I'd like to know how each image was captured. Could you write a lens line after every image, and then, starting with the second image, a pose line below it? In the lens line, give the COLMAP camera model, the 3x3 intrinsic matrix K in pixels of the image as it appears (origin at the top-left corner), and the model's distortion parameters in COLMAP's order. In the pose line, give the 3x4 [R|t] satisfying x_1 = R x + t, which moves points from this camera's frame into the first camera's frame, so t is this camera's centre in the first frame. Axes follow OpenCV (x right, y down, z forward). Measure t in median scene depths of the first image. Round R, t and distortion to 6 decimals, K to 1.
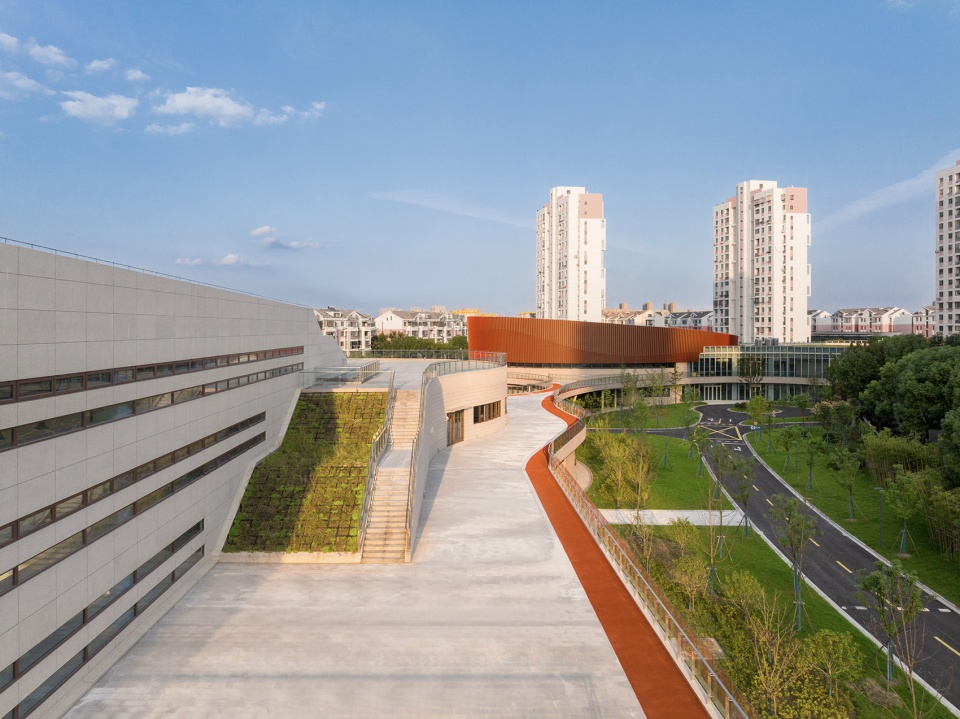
lens RADIAL K [[673.1, 0, 445.2], [0, 673.1, 353.8], [0, 0, 1]] dist [-0.041197, -0.003416]
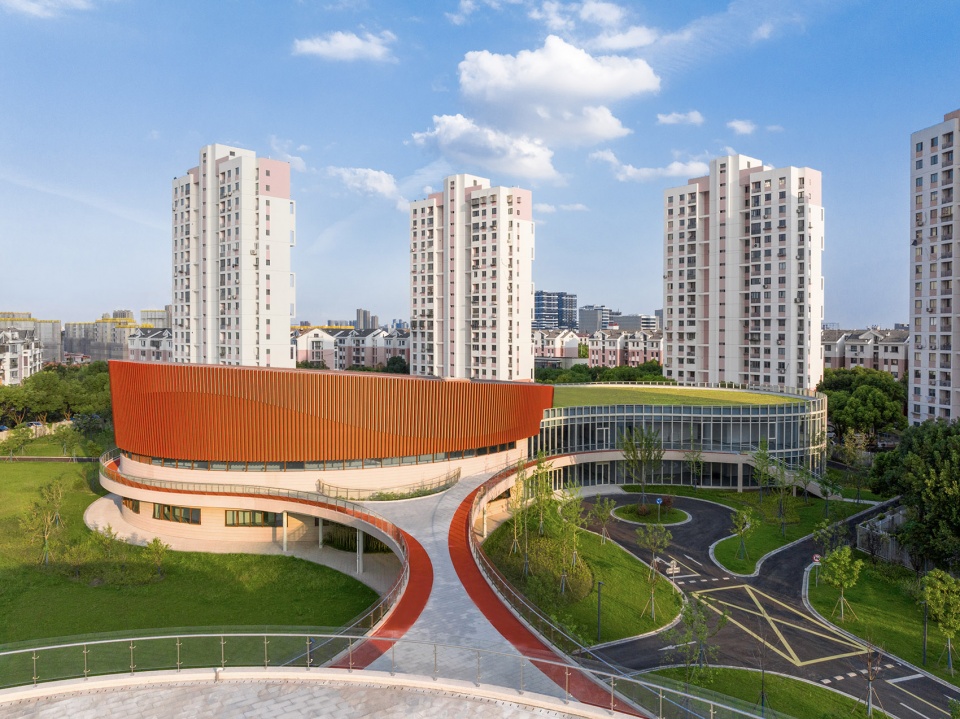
lens RADIAL K [[690.6, 0, 465.8], [0, 690.6, 353.5], [0, 0, 1]] dist [-0.037594, -0.002544]
pose [[0.803102, -0.006959, 0.595801, -0.039948], [0.011830, 0.999921, -0.004267, -0.040350], [-0.595724, 0.010475, 0.803121, 0.335271]]
